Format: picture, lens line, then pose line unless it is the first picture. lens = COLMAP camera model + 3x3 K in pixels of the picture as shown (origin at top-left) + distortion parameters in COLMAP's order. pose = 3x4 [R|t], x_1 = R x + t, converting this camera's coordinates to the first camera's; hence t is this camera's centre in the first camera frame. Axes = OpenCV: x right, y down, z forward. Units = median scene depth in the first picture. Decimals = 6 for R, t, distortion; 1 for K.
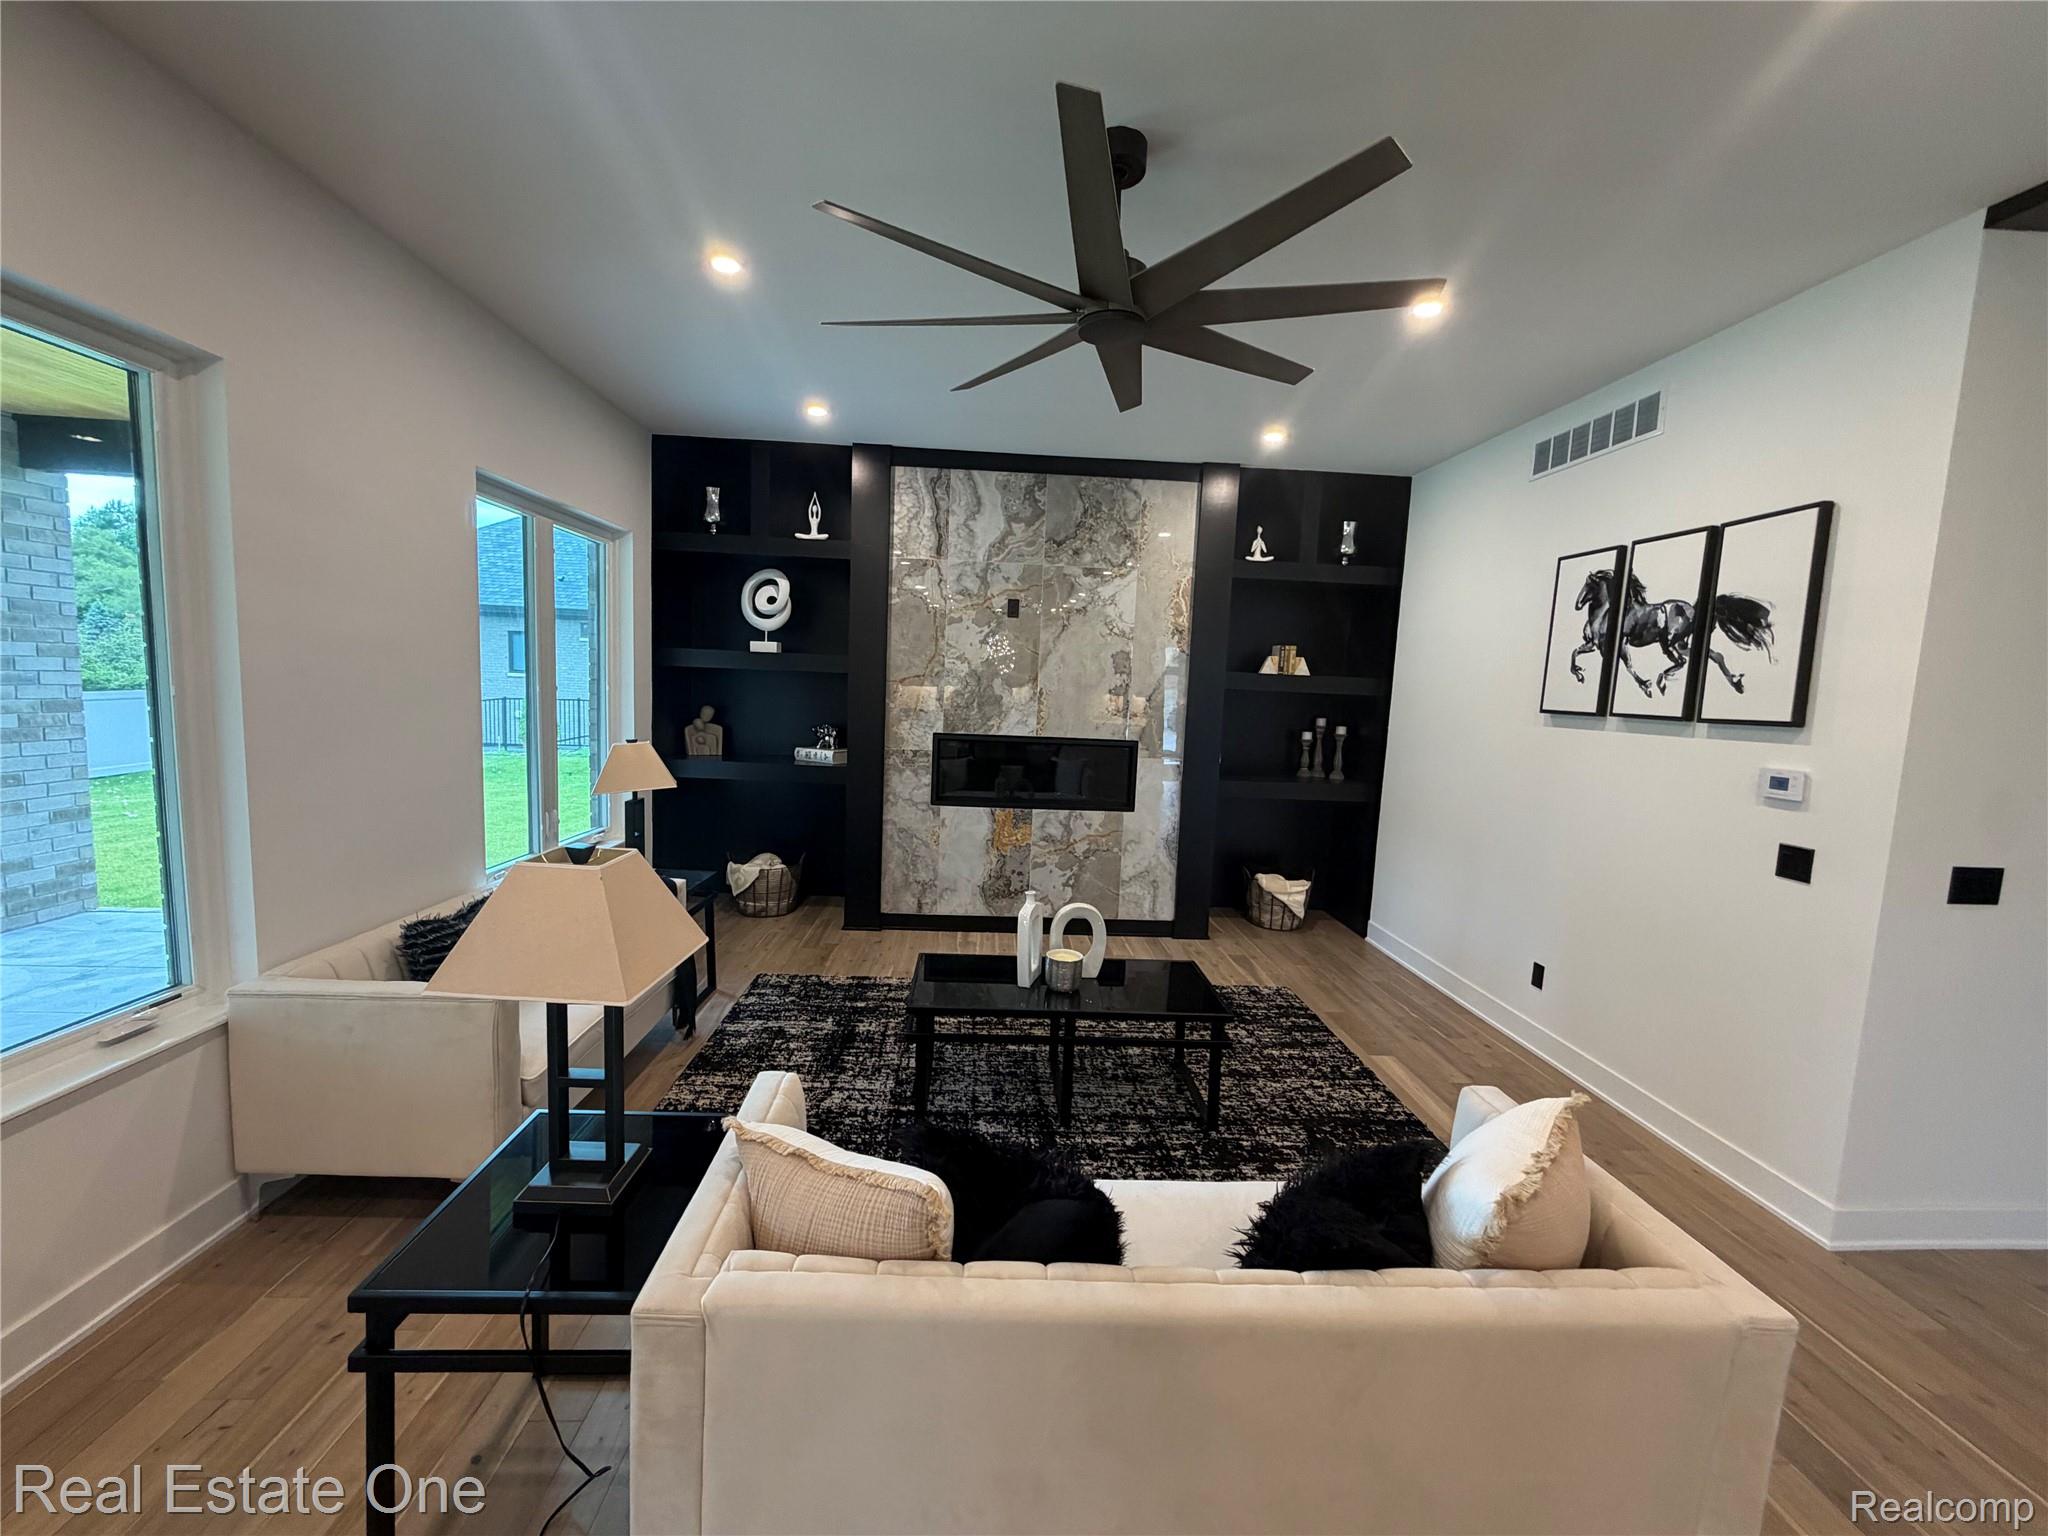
lens RADIAL K [[815.6, 0, 1017.6], [0, 815.6, 771.1], [0, 0, 1]] dist [-0.000458, 0.000084]
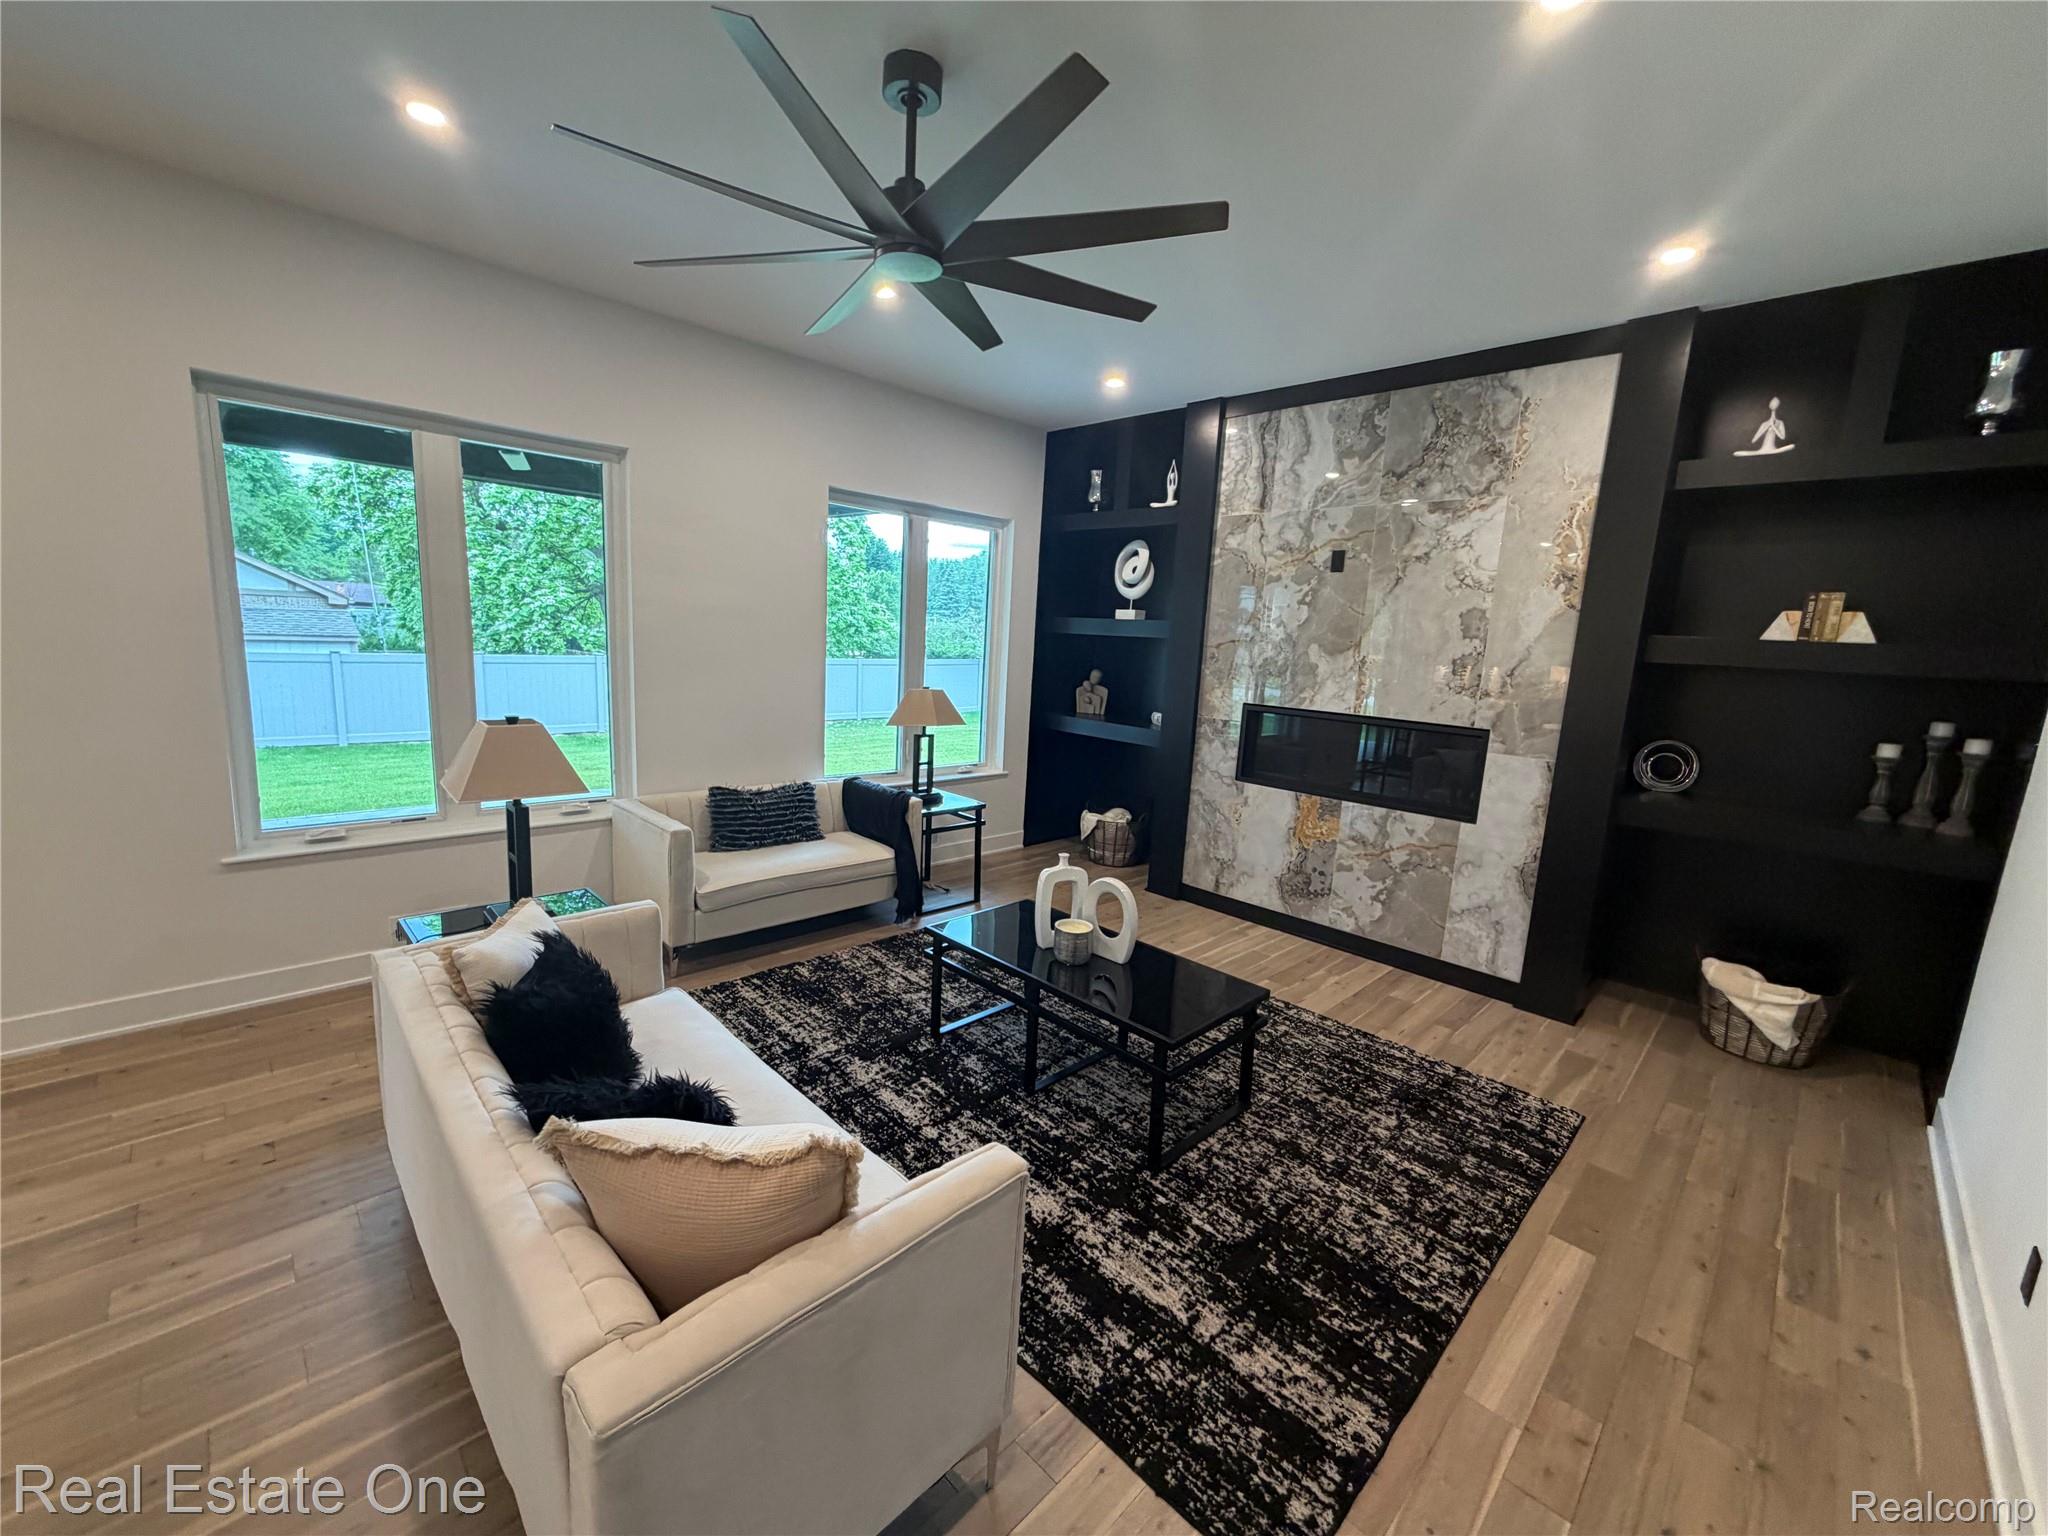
lens RADIAL K [[815.6, 0, 1017.6], [0, 815.6, 771.1], [0, 0, 1]] dist [-0.000458, 0.000084]
pose [[0.669349, 0.117407, -0.733612, 0.415721], [-0.102621, 0.992580, 0.065221, -0.004190], [0.735826, 0.031629, 0.676431, 0.186756]]
